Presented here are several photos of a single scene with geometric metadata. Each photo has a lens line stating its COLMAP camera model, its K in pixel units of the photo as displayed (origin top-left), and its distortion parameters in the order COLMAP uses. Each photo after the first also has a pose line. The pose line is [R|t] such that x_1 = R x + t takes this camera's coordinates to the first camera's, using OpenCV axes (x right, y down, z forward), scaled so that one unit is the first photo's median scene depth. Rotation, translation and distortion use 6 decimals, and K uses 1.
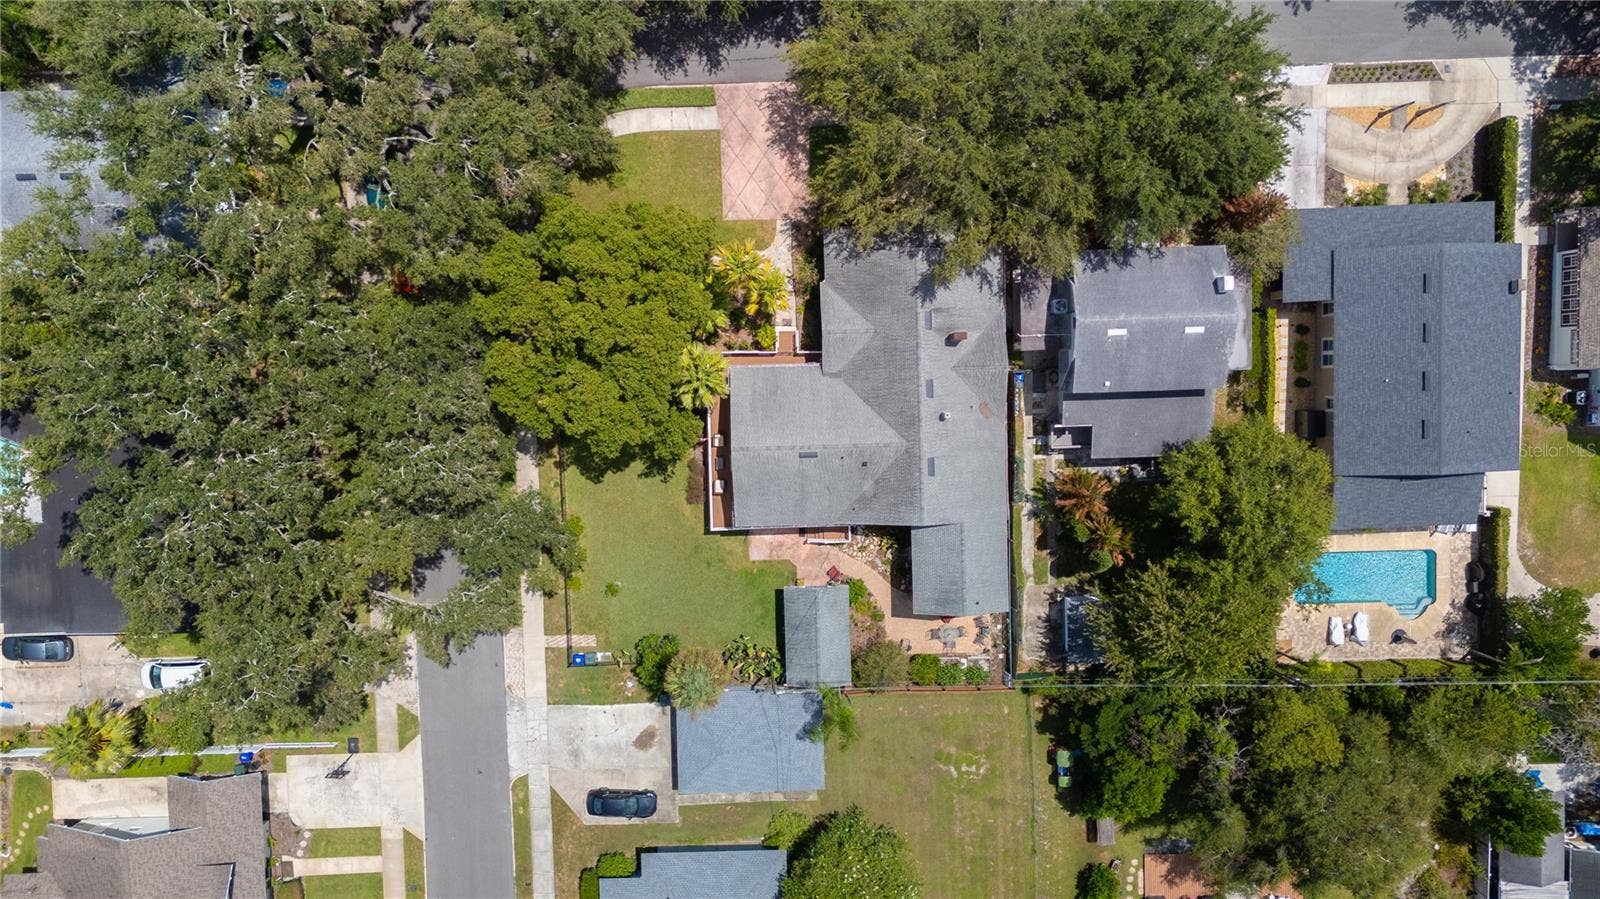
lens RADIAL K [[1177.8, 0, 797.2], [0, 1177.8, 449.9], [0, 0, 1]] dist [0.077087, -0.069506]
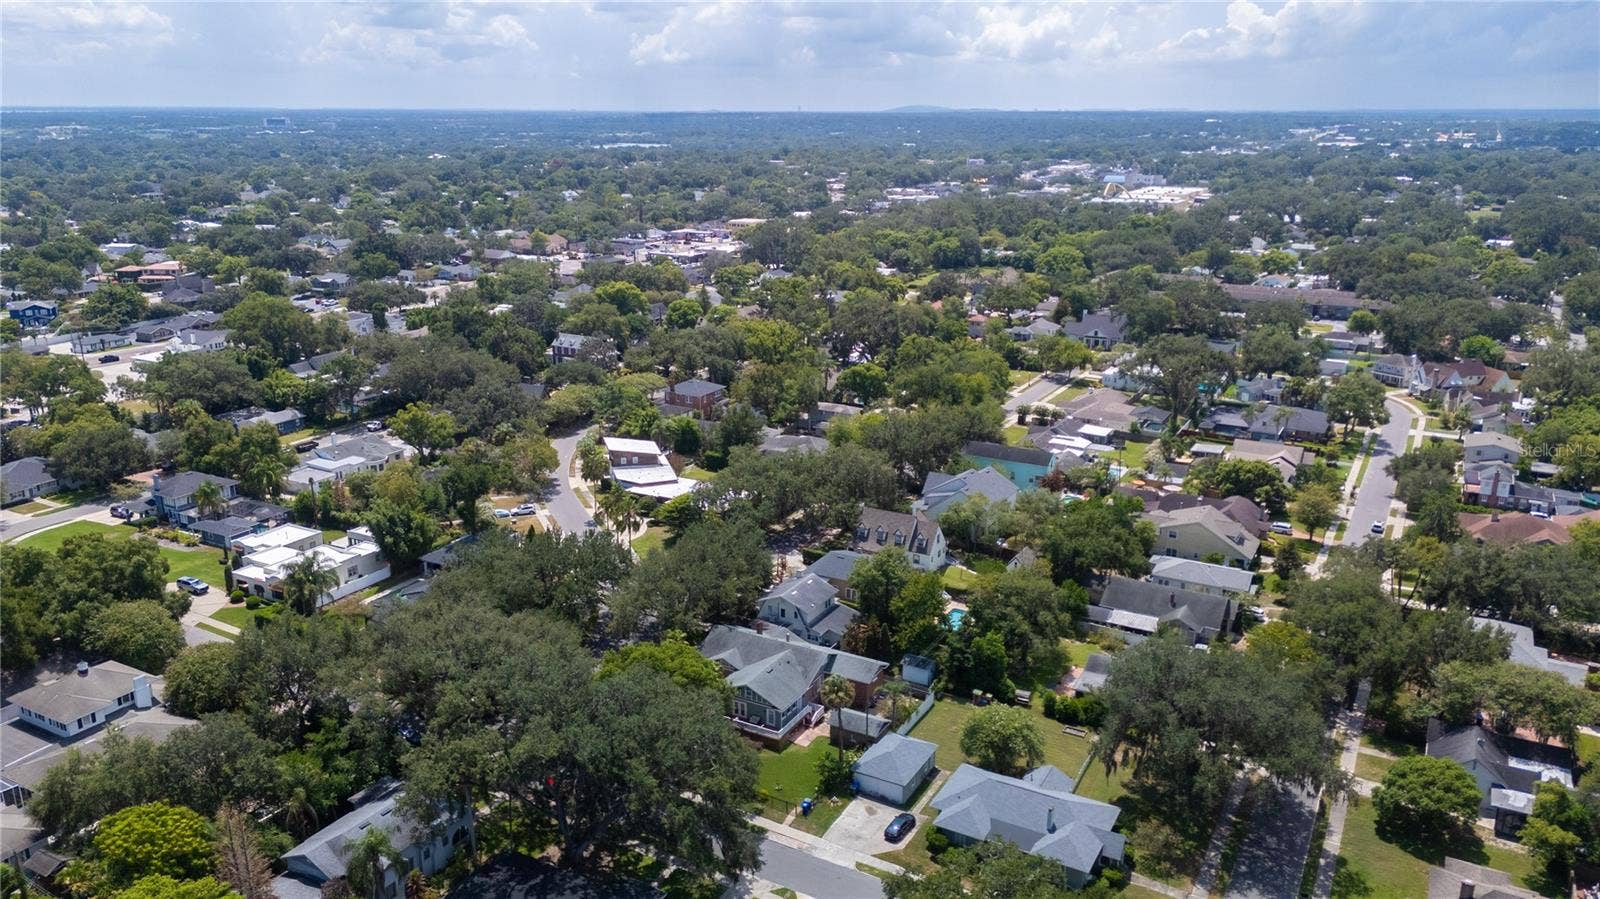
lens RADIAL K [[1177.8, 0, 797.2], [0, 1177.8, 449.9], [0, 0, 1]] dist [0.077087, -0.069506]
pose [[0.510659, -0.241414, 0.825195, -1.377198], [0.858226, 0.085386, -0.506120, 0.926145], [0.051724, 0.966658, 0.250791, 0.131835]]
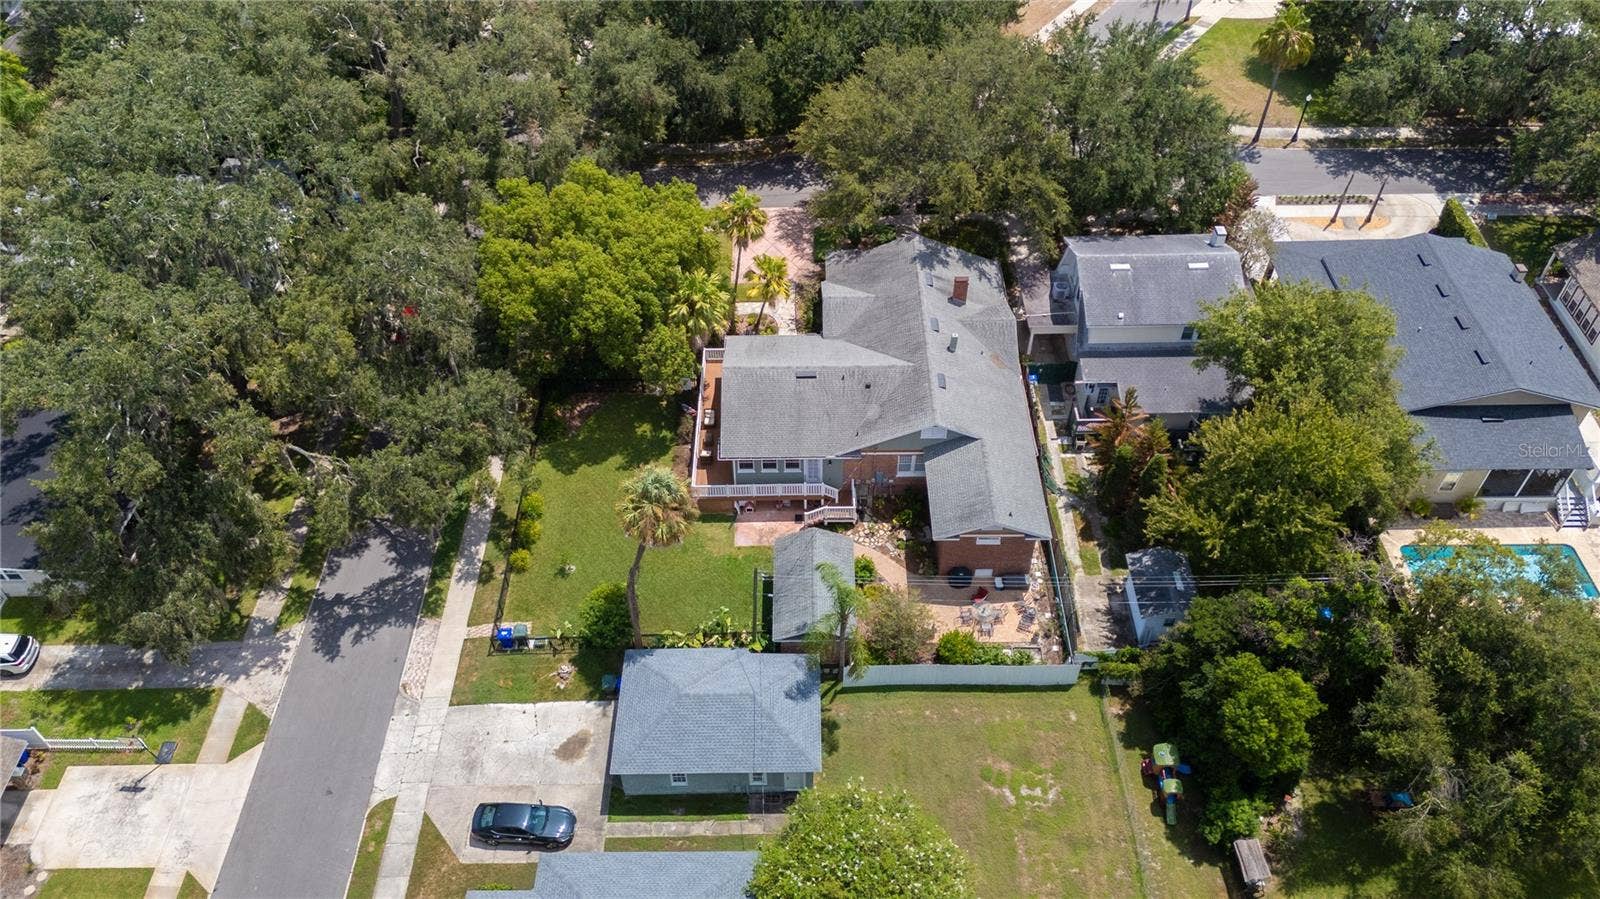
lens RADIAL K [[1177.8, 0, 797.2], [0, 1177.8, 449.9], [0, 0, 1]] dist [0.077087, -0.069506]
pose [[0.999564, 0.008867, -0.028174, 0.026227], [-0.026692, 0.679568, -0.733127, 0.649093], [0.012646, 0.733559, 0.679508, 0.384013]]
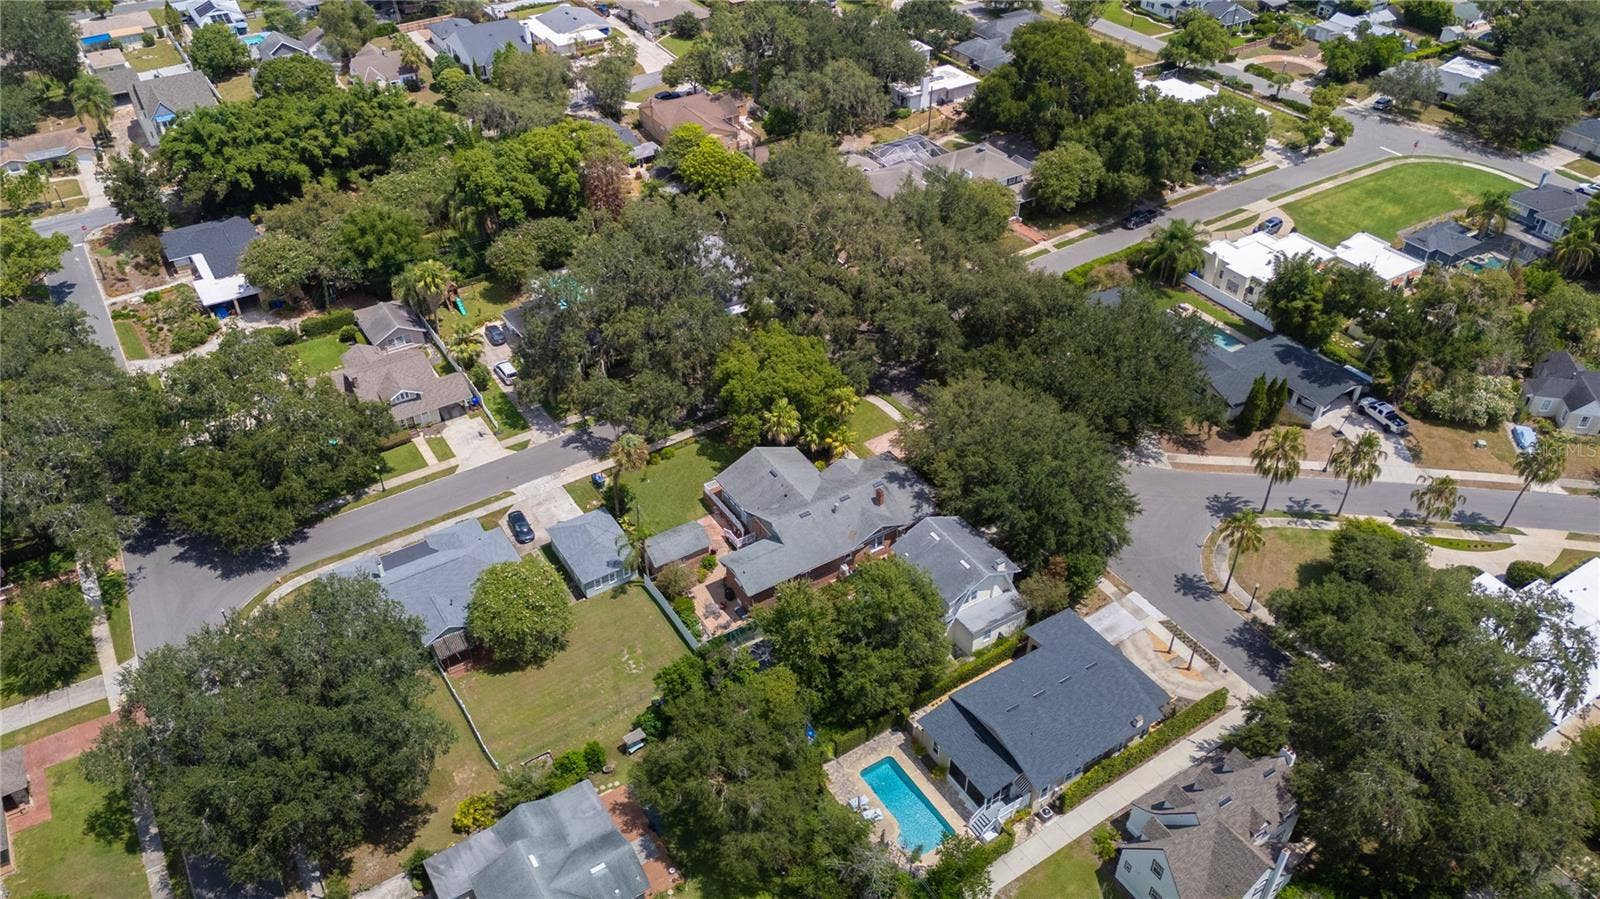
lens RADIAL K [[1177.8, 0, 797.2], [0, 1177.8, 449.9], [0, 0, 1]] dist [0.077087, -0.069506]
pose [[0.510931, 0.526075, -0.679849, 1.060799], [-0.858063, 0.264516, -0.440180, 0.650250], [-0.051737, 0.808255, 0.586555, -0.025534]]
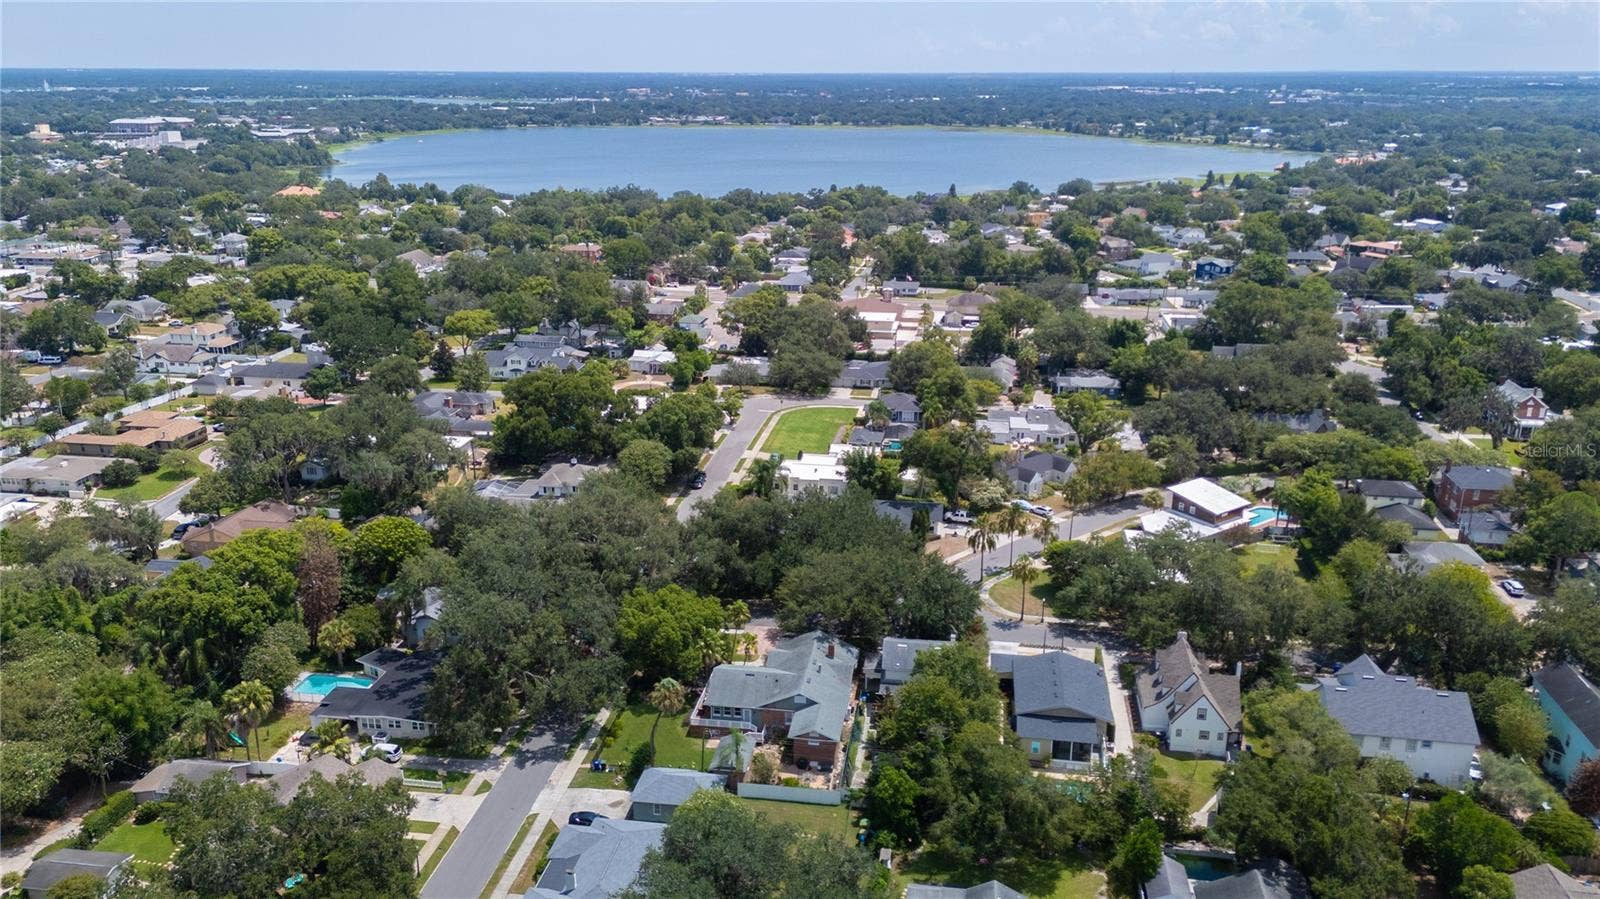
lens RADIAL K [[1177.8, 0, 797.2], [0, 1177.8, 449.9], [0, 0, 1]] dist [0.077087, -0.069506]
pose [[0.983547, 0.053435, -0.172568, 0.380752], [-0.180424, 0.242636, -0.953192, 1.664853], [-0.009062, 0.968645, 0.248284, 0.110608]]
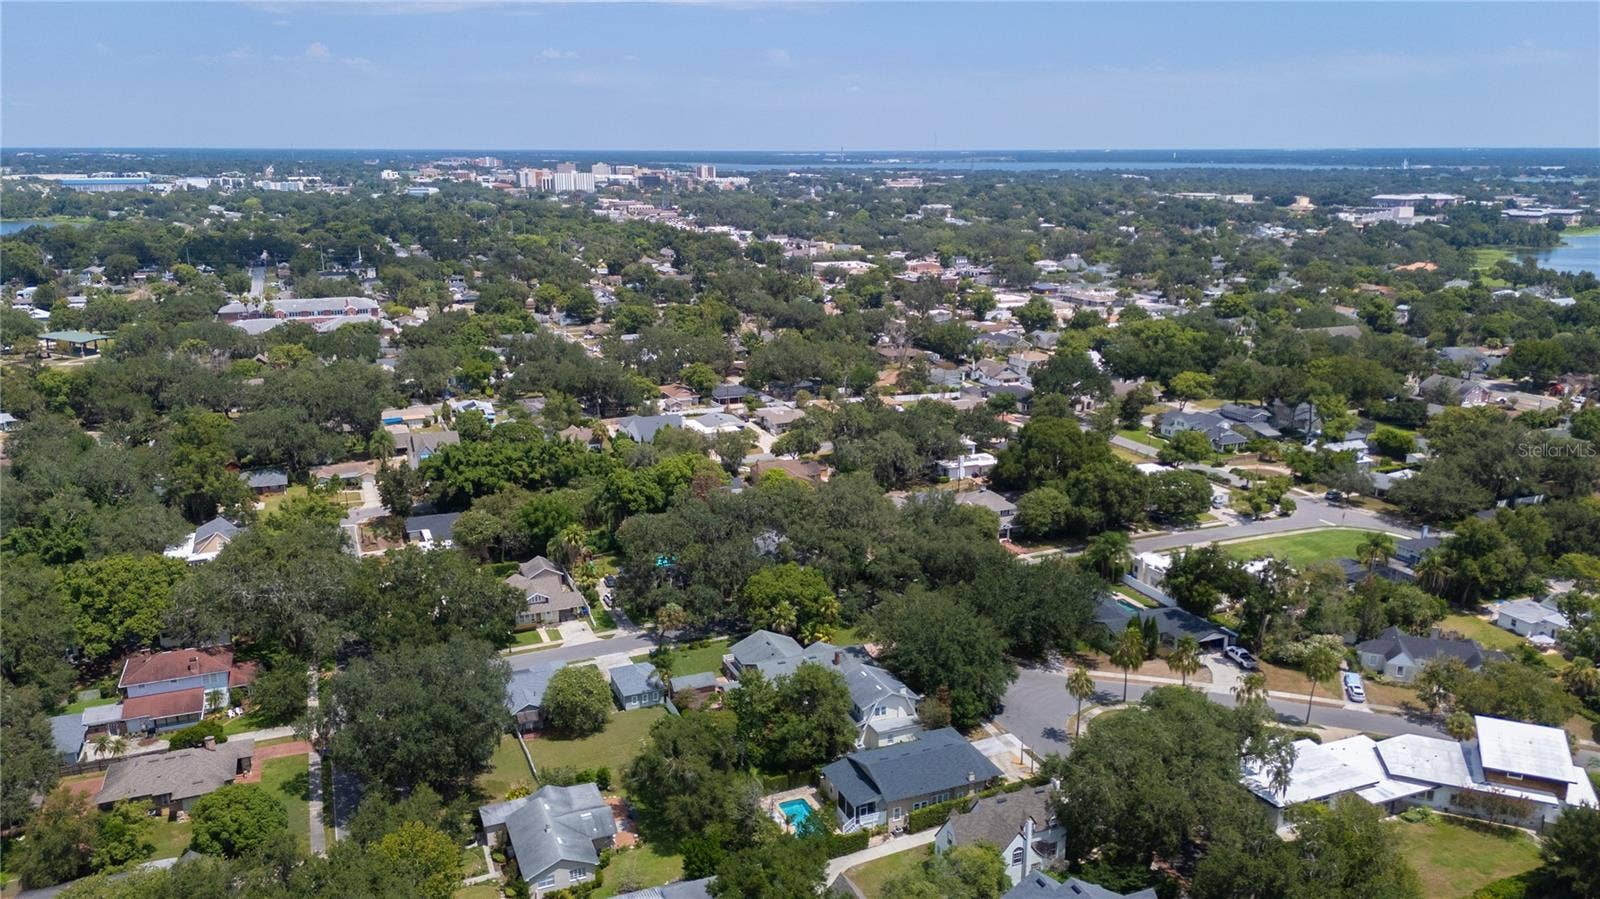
lens RADIAL K [[1172.2, 0, 800.0], [0, 1172.2, 449.5], [0, 0, 1]] dist [0.160777, -0.312573]
pose [[0.357587, 0.229914, -0.905136, 1.950370], [-0.932293, 0.031417, -0.360336, 0.734384], [-0.054409, 0.972704, 0.225581, 0.053537]]
